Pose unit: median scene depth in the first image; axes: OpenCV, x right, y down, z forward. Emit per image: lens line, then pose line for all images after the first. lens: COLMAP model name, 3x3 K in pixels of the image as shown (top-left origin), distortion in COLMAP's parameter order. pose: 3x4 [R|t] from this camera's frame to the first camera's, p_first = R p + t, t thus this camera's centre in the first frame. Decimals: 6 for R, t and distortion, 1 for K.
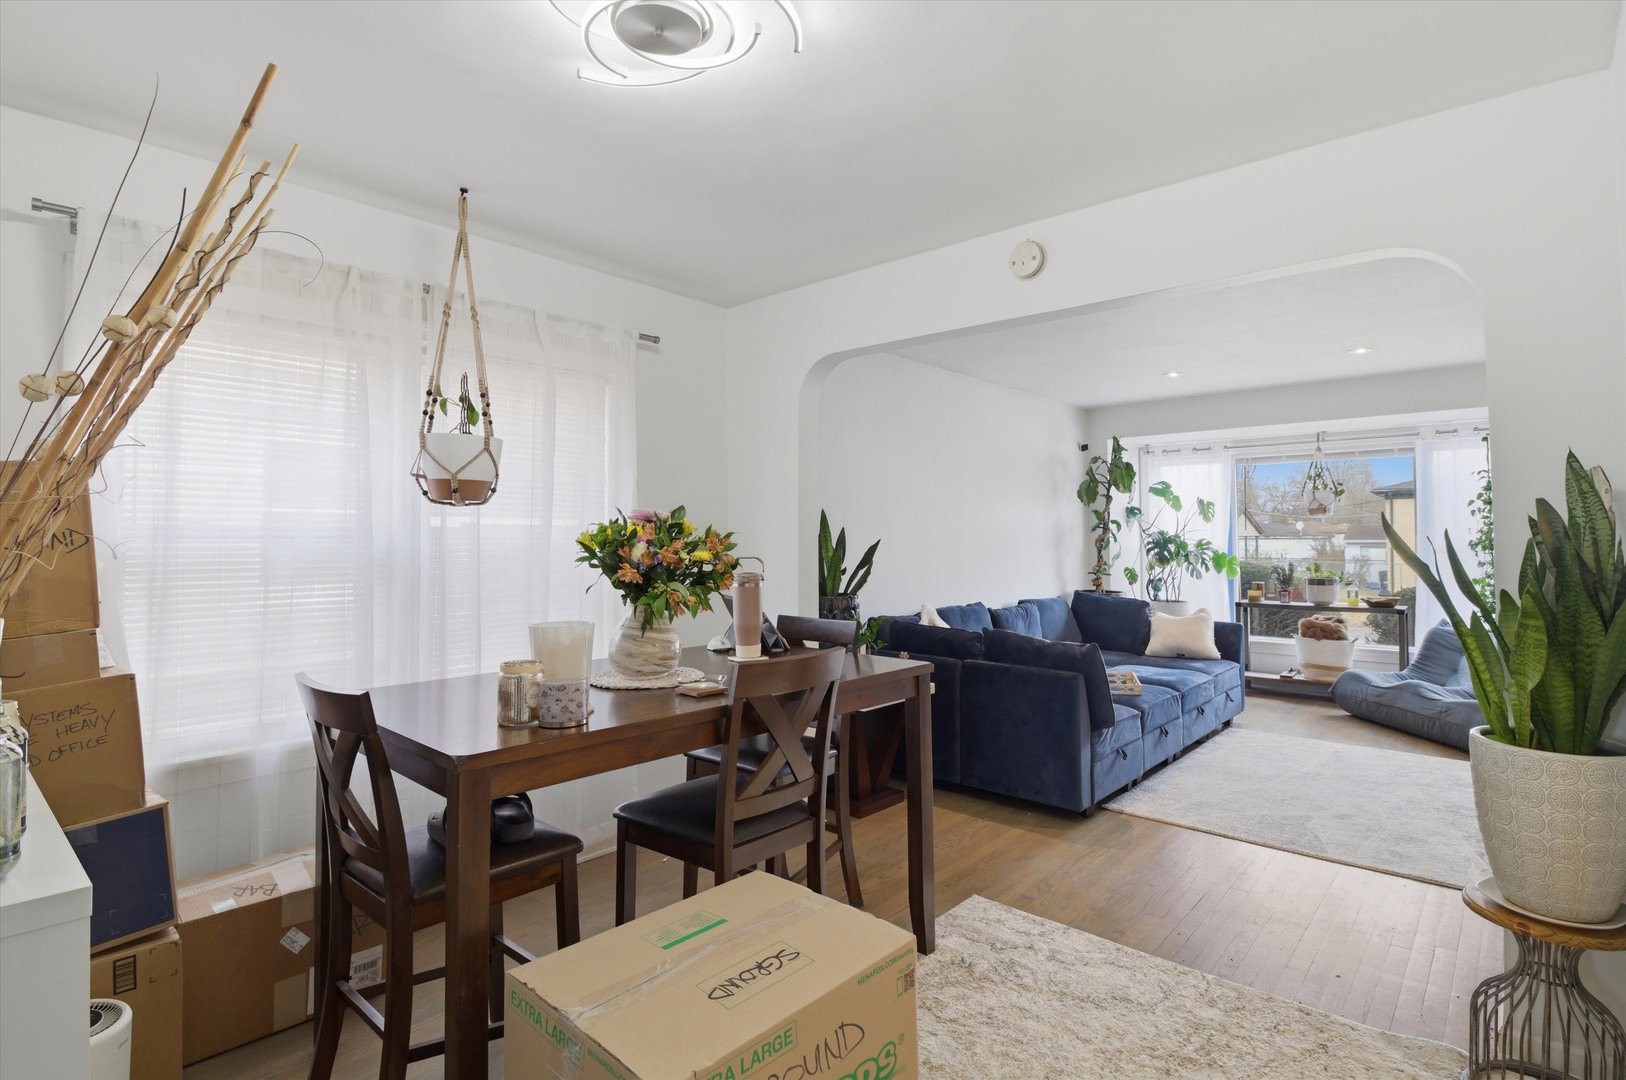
lens RADIAL K [[797.2, 0, 823.5], [0, 797.2, 518.2], [0, 0, 1]] dist [-0.000623, 0.000231]
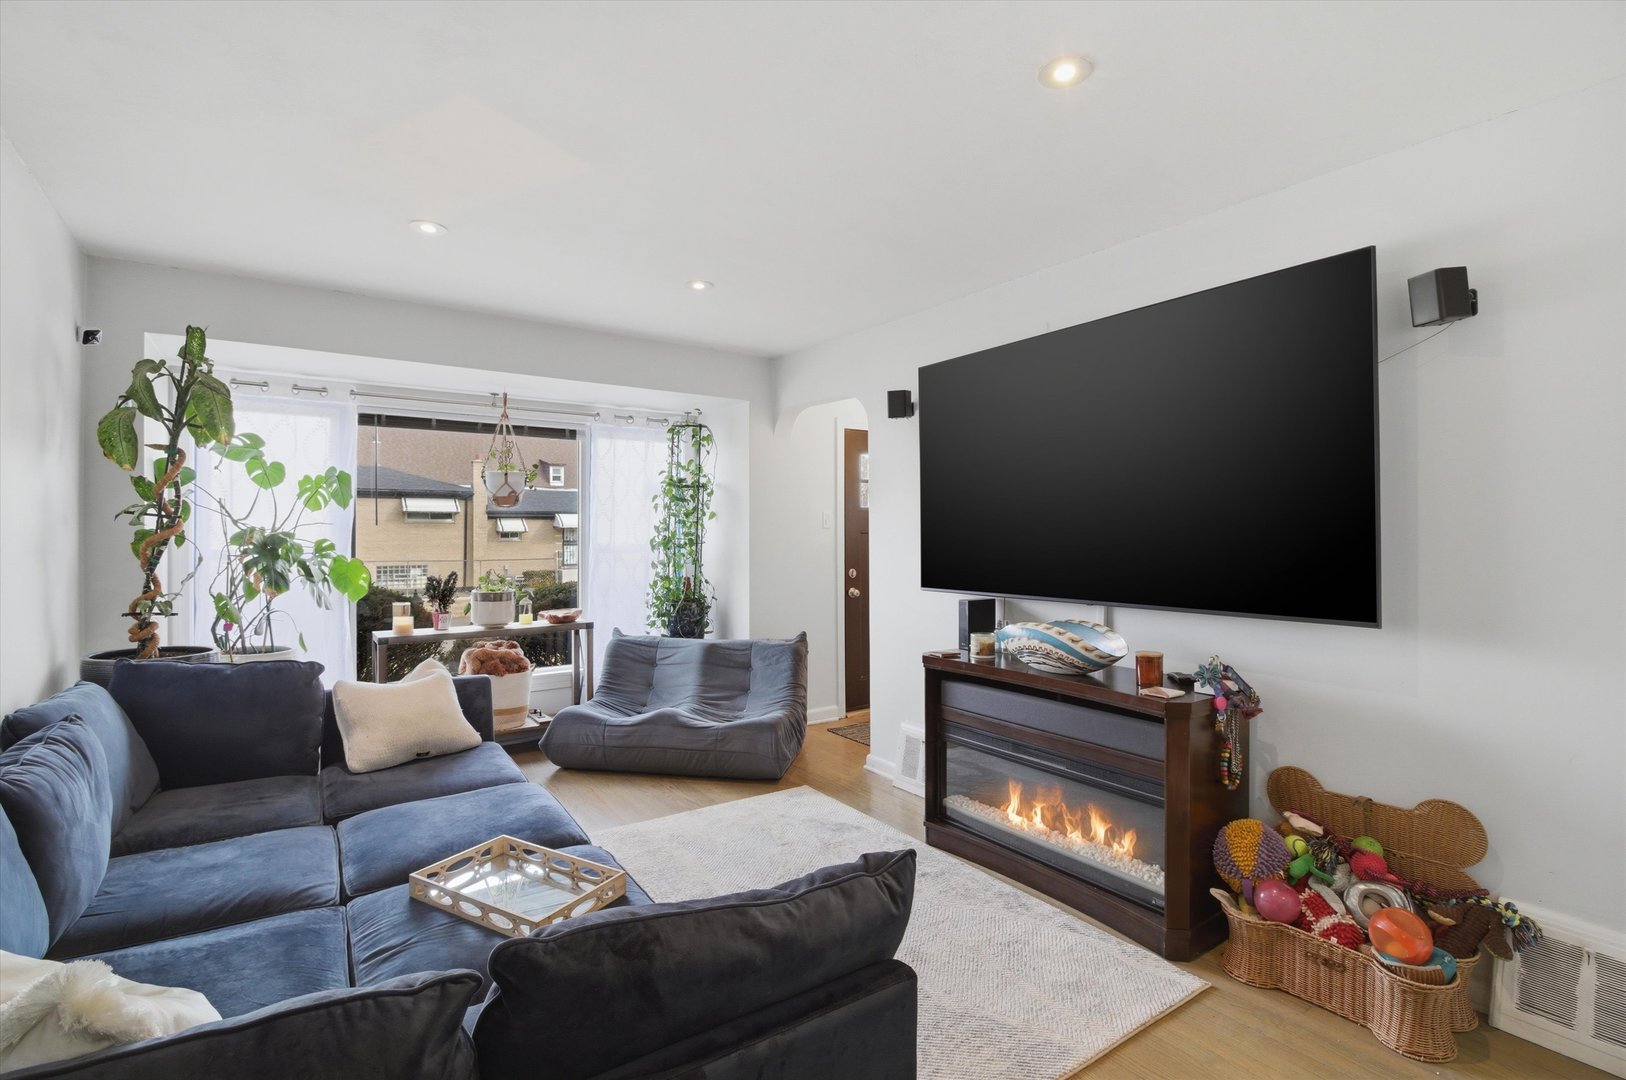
lens RADIAL K [[763.4, 0, 828.3], [0, 763.4, 530.7], [0, 0, 1]] dist [0.002090, -0.009940]
pose [[0.230189, 0.004749, 0.973134, 0.007587], [-0.022797, 0.999740, 0.000513, 0.012127], [-0.972879, -0.022303, 0.230238, 0.532302]]
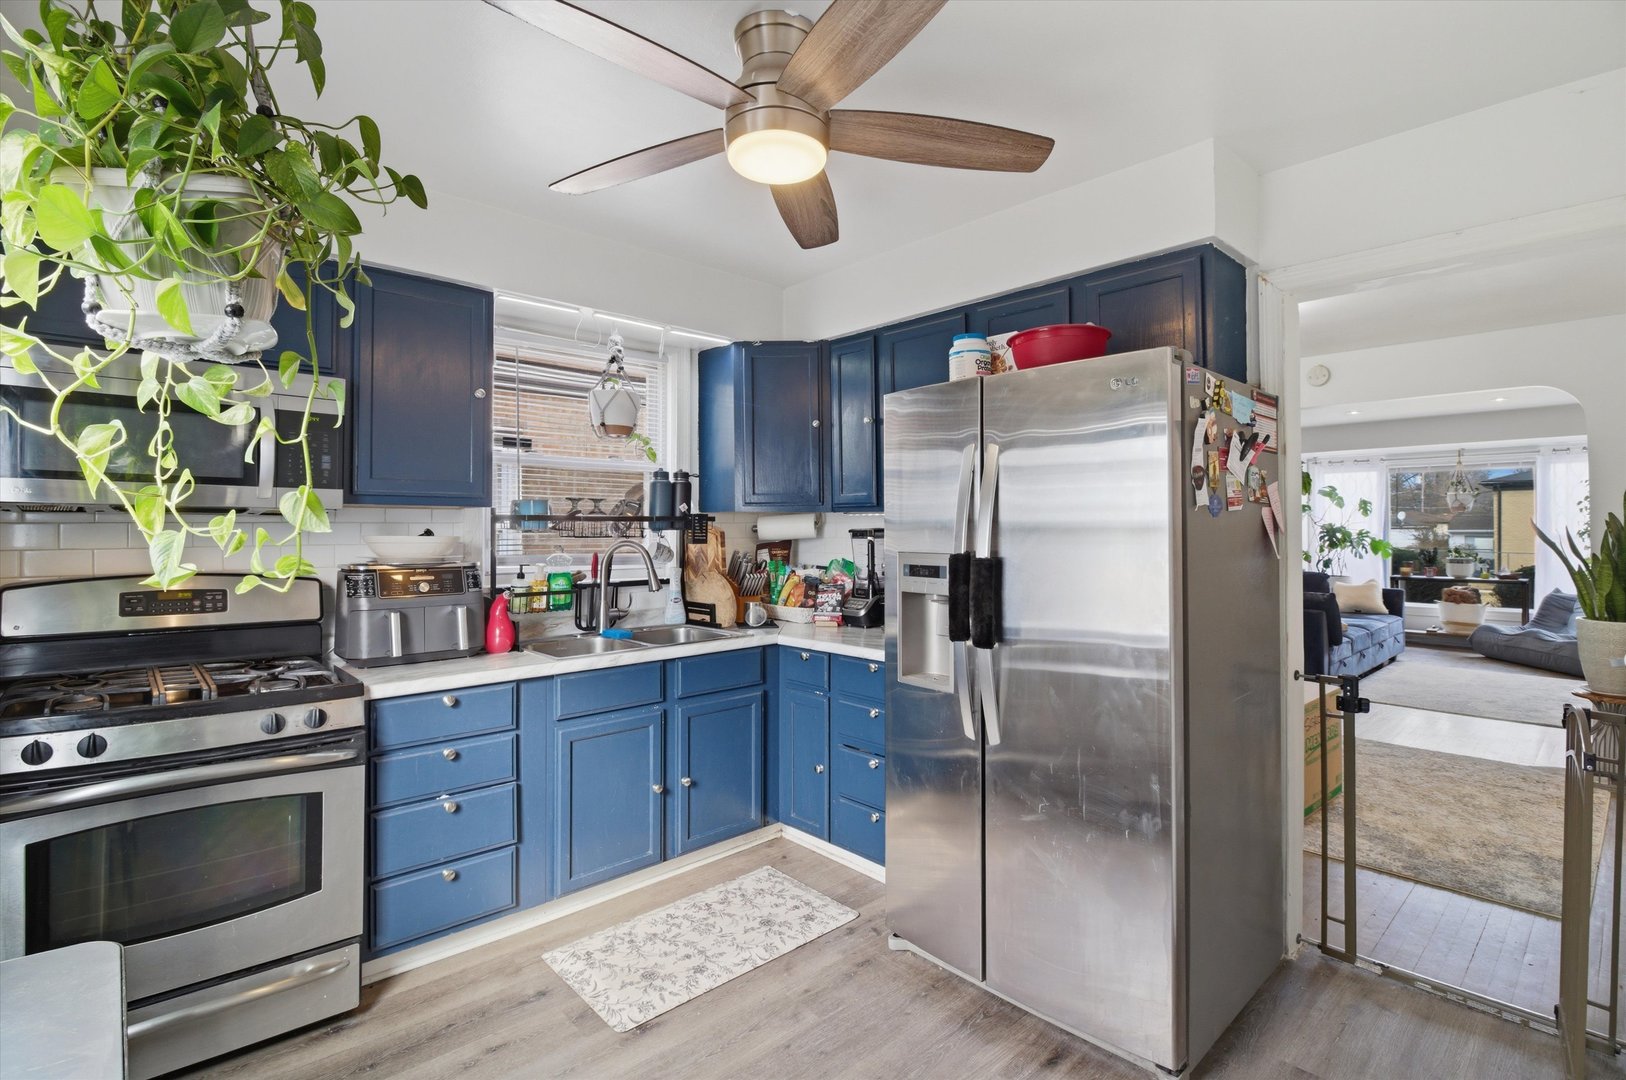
lens RADIAL K [[763.4, 0, 828.3], [0, 763.4, 530.7], [0, 0, 1]] dist [0.002090, -0.009940]
pose [[0.995064, -0.001905, -0.099220, -0.304316], [0.004619, 0.999621, 0.027127, -0.010966], [0.099130, -0.027451, 0.994696, -0.375665]]
